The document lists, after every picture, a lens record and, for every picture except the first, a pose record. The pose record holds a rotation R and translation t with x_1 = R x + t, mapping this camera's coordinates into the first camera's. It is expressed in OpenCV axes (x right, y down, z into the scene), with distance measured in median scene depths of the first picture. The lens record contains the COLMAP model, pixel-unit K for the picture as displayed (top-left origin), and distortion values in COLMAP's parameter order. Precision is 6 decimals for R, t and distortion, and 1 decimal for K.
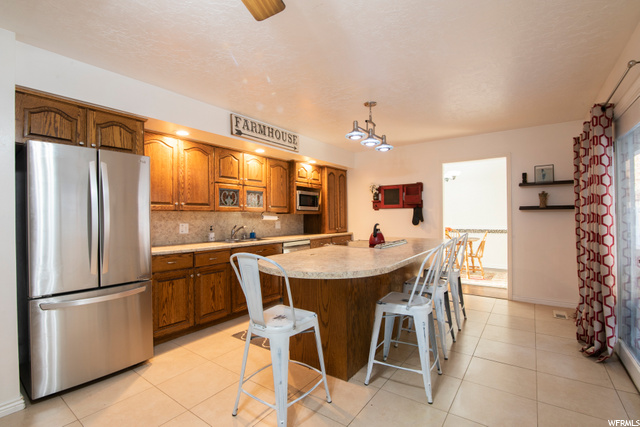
lens RADIAL K [[304.7, 0, 317.9], [0, 304.7, 215.8], [0, 0, 1]] dist [-0.019992, -0.000300]
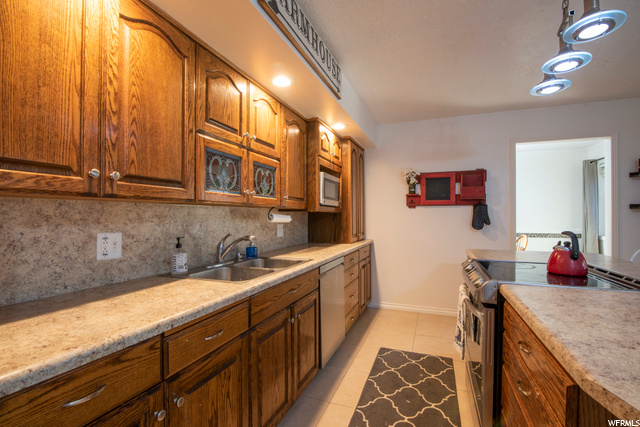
lens RADIAL K [[304.7, 0, 317.9], [0, 304.7, 215.8], [0, 0, 1]] dist [-0.019992, -0.000300]
pose [[0.966456, 0.005799, 0.256767, -0.262421], [-0.005197, 0.999982, -0.003023, 0.003683], [-0.256780, 0.001587, 0.966469, 0.520509]]
